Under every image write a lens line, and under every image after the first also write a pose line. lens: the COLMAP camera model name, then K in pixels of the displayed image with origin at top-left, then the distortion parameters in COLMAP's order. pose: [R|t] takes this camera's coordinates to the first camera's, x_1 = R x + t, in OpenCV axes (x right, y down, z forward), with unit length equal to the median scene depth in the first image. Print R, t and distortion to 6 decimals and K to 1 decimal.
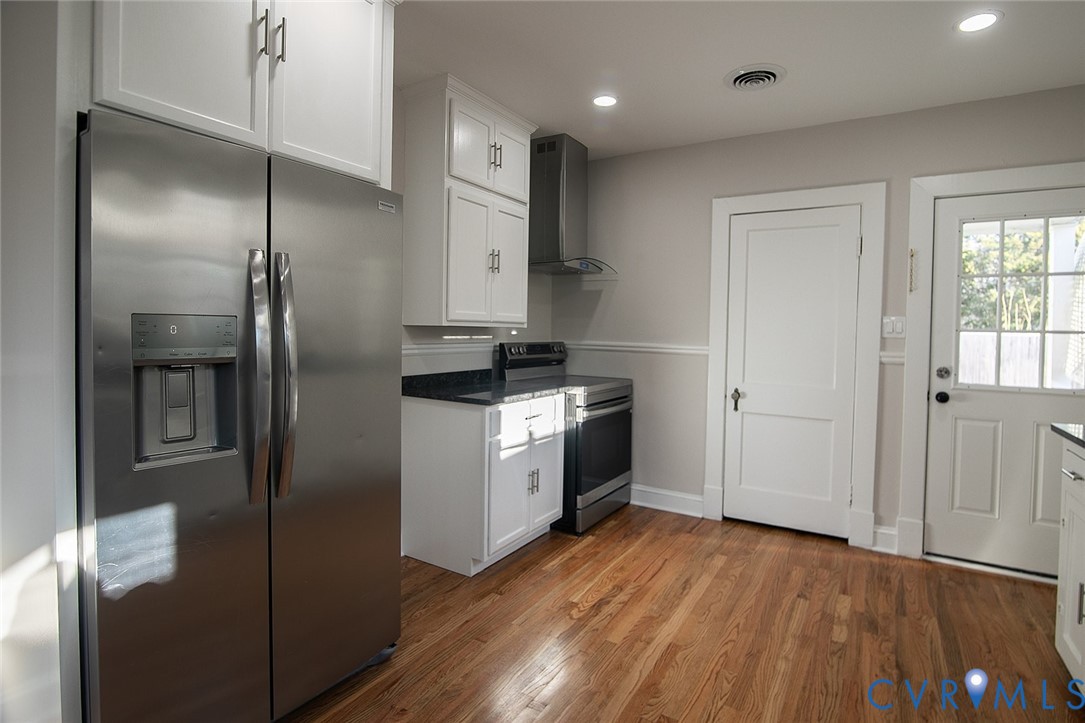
lens RADIAL K [[538.9, 0, 559.9], [0, 538.9, 340.8], [0, 0, 1]] dist [-0.014747, -0.000679]
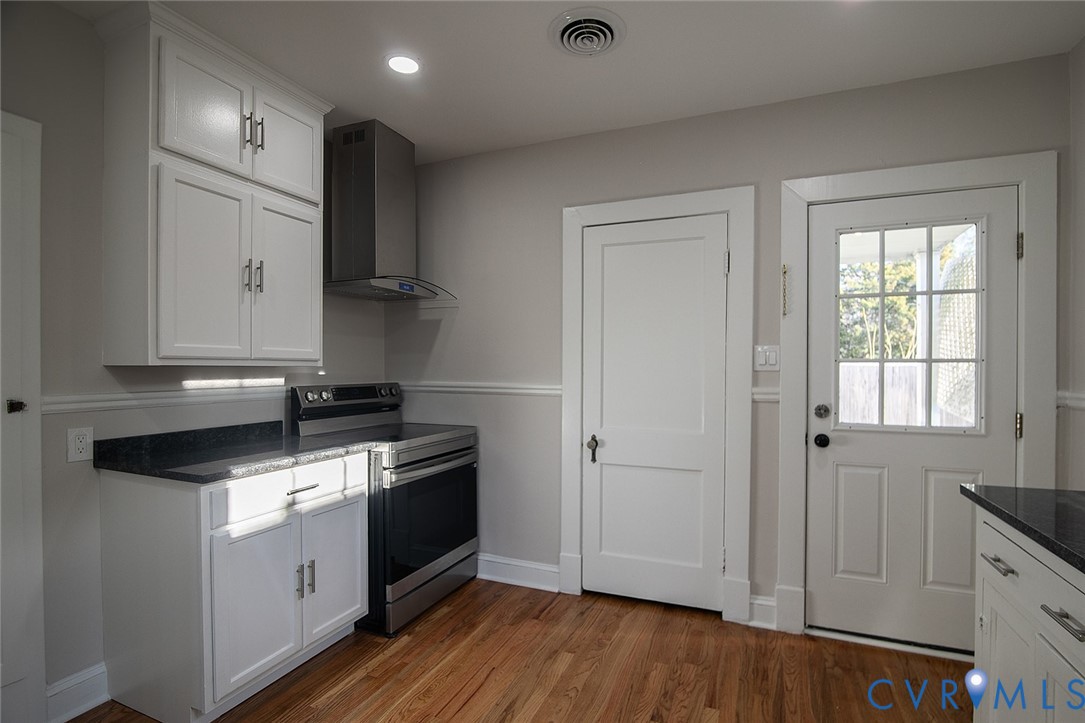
lens RADIAL K [[503.6, 0, 564.1], [0, 503.6, 374.3], [0, 0, 1]] dist [-0.017974, -0.000254]
pose [[0.988013, -0.019641, 0.153116, 0.179754], [0.020604, 0.999777, -0.004707, -0.002794], [-0.152989, 0.007806, 0.988197, 0.258827]]
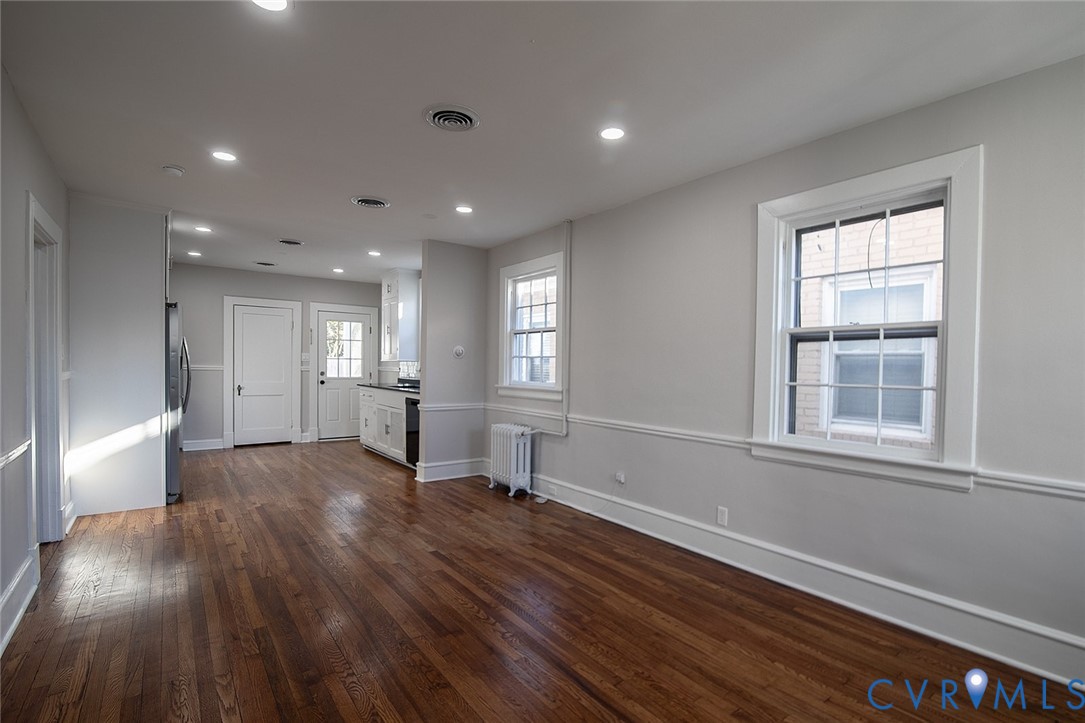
lens RADIAL K [[503.6, 0, 564.1], [0, 503.6, 374.3], [0, 0, 1]] dist [-0.017974, -0.000254]
pose [[0.348208, -0.030202, 0.936931, -1.197635], [0.015647, 0.999529, 0.026405, 0.012764], [-0.937287, 0.005465, 0.348517, -1.013709]]
